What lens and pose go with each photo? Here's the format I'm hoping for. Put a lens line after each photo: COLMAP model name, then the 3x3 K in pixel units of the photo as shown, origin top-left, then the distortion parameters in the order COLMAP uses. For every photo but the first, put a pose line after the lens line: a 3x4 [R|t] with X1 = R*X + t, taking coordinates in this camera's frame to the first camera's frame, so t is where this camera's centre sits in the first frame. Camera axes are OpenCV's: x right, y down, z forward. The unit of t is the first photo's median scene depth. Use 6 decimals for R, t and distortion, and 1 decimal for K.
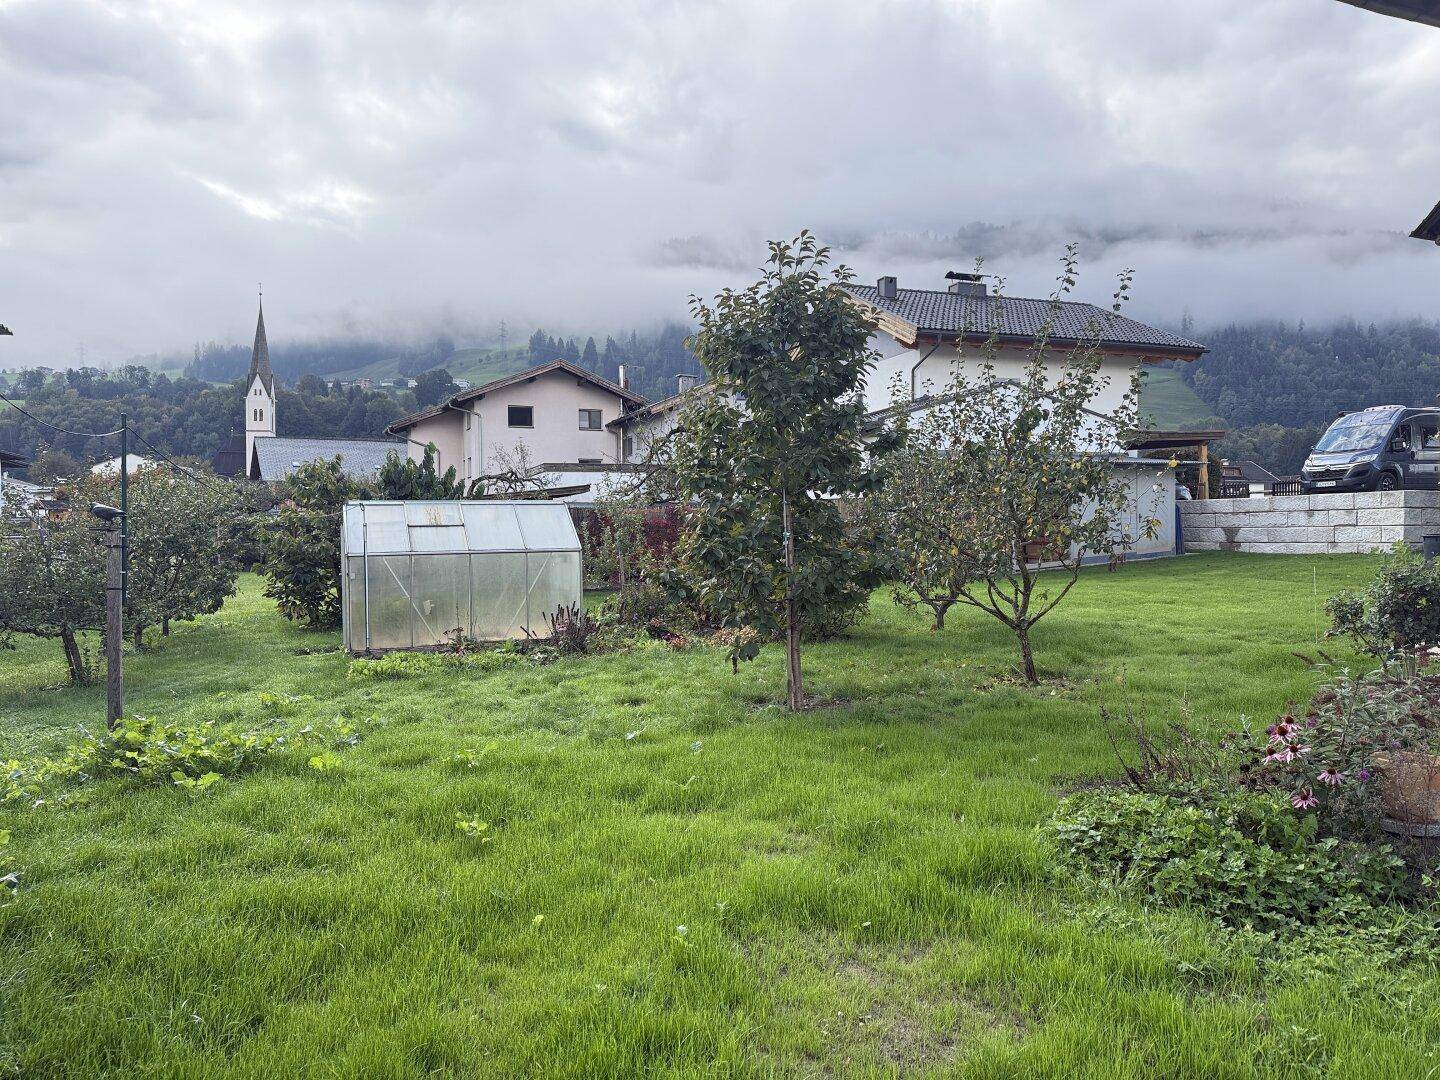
lens RADIAL K [[999.1, 0, 723.5], [0, 999.1, 533.2], [0, 0, 1]] dist [0.112623, -0.166171]
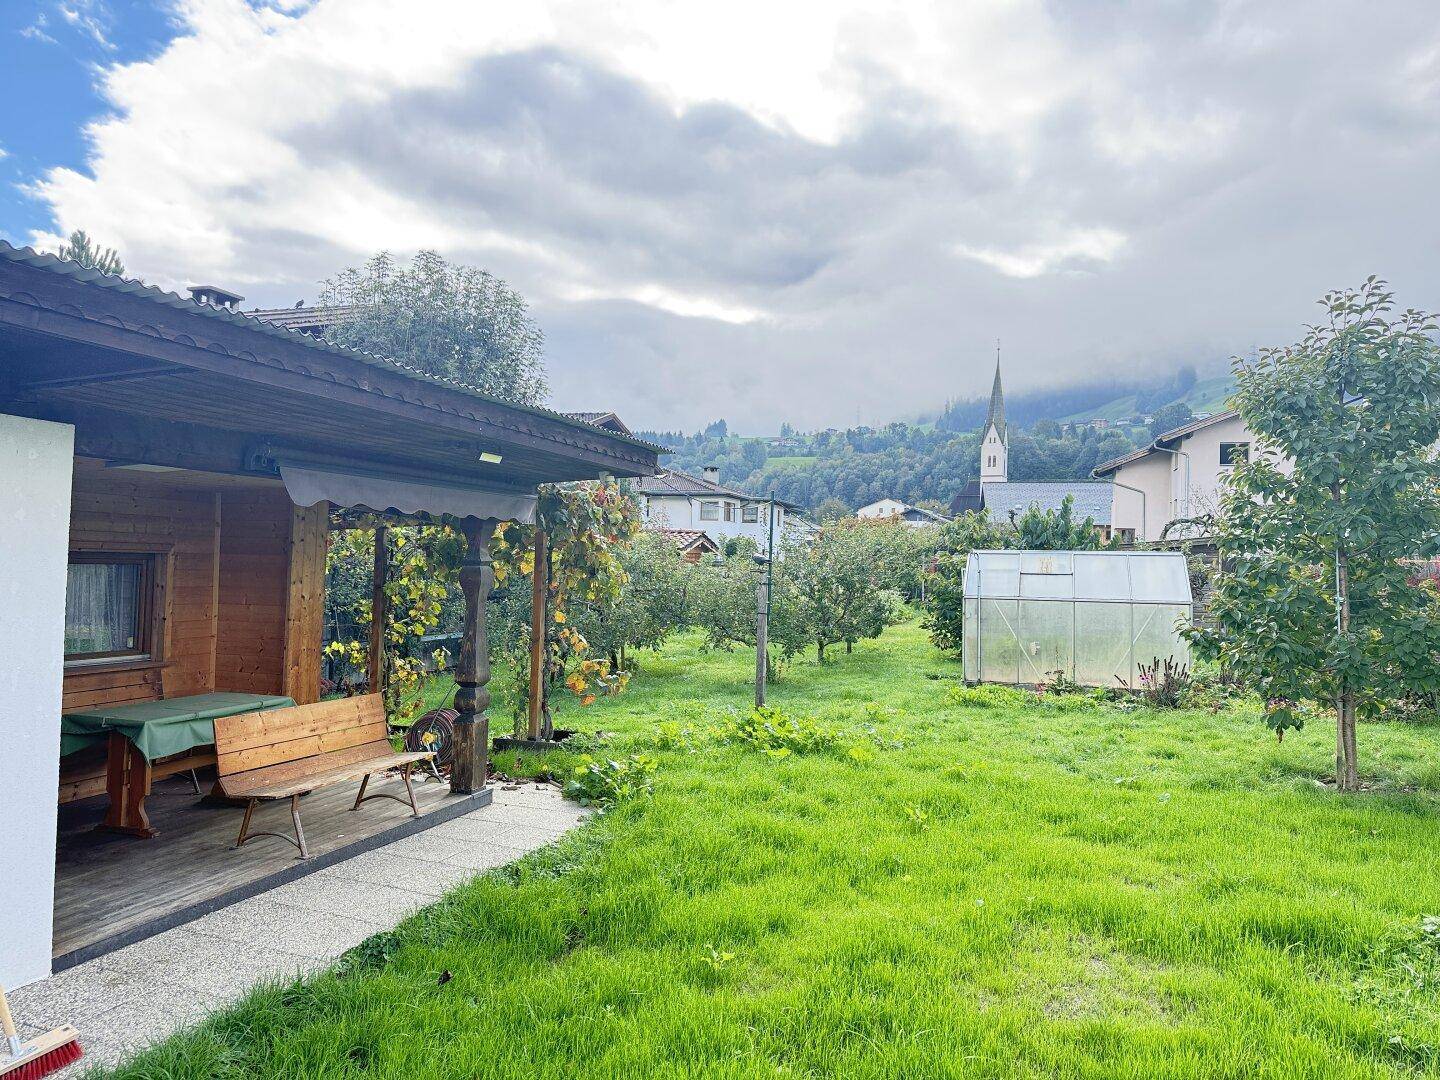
lens RADIAL K [[999.1, 0, 723.5], [0, 999.1, 533.2], [0, 0, 1]] dist [0.112623, -0.166171]
pose [[0.768610, 0.007221, -0.639677, 0.197756], [-0.032494, 0.999086, -0.027765, -0.013254], [0.638892, 0.042126, 0.768143, -0.085821]]
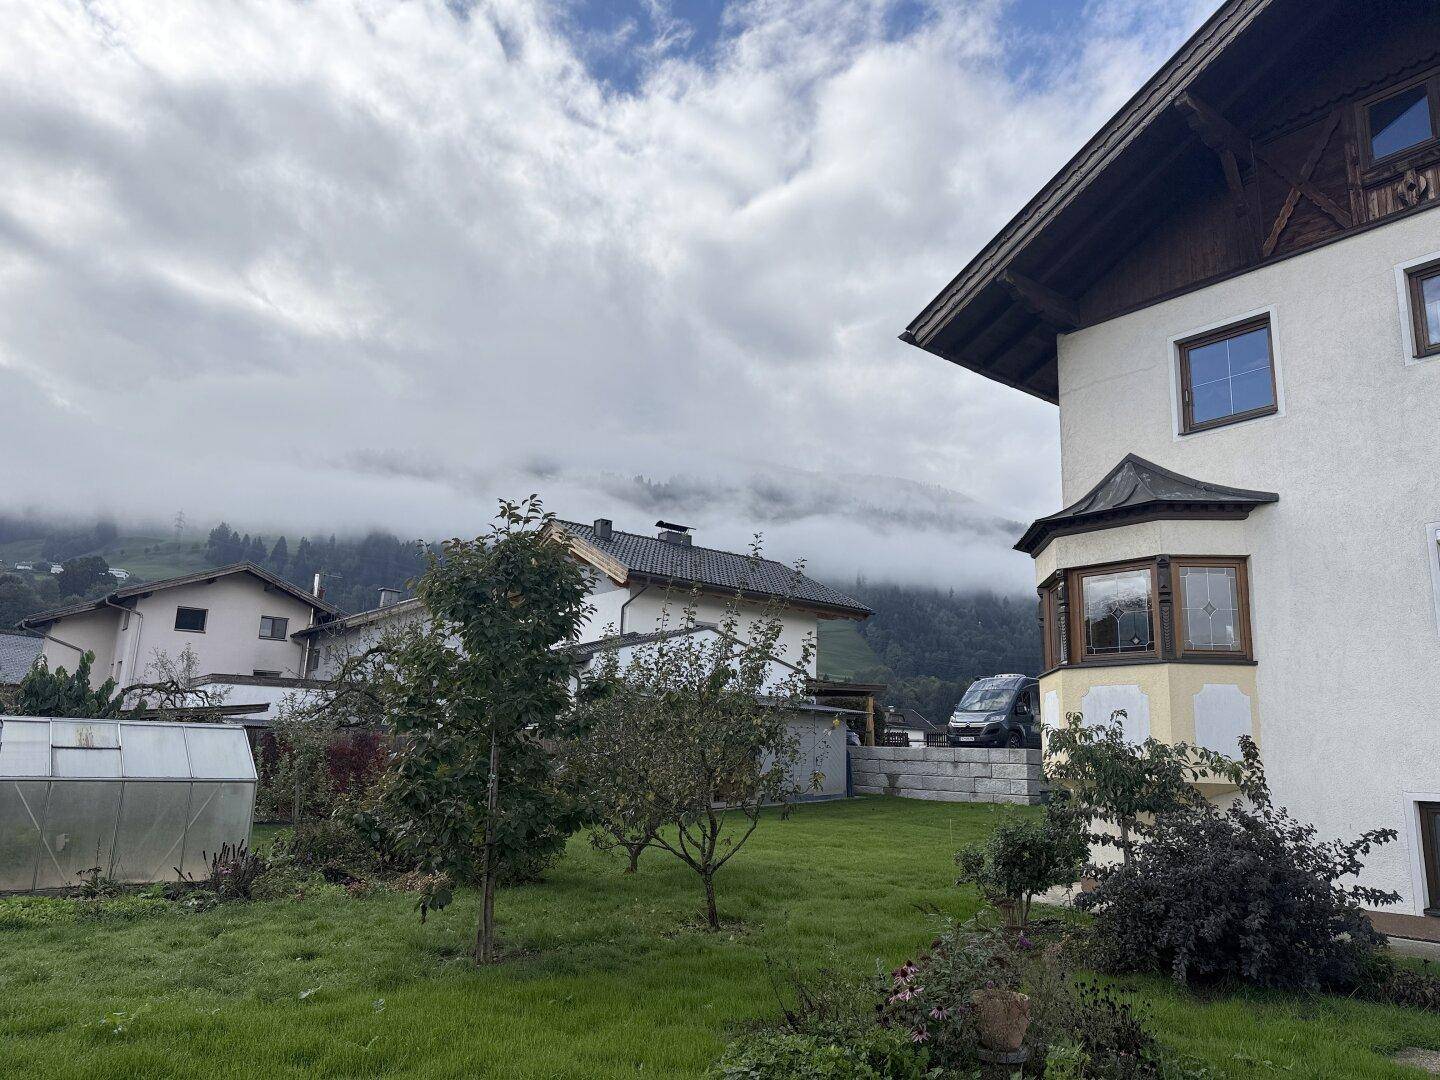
lens RADIAL K [[999.1, 0, 723.5], [0, 999.1, 533.2], [0, 0, 1]] dist [0.112623, -0.166171]
pose [[0.956166, 0.100681, 0.274973, -0.016217], [-0.037391, 0.973325, -0.226364, -0.013290], [-0.290428, 0.206160, 0.934425, -0.070397]]
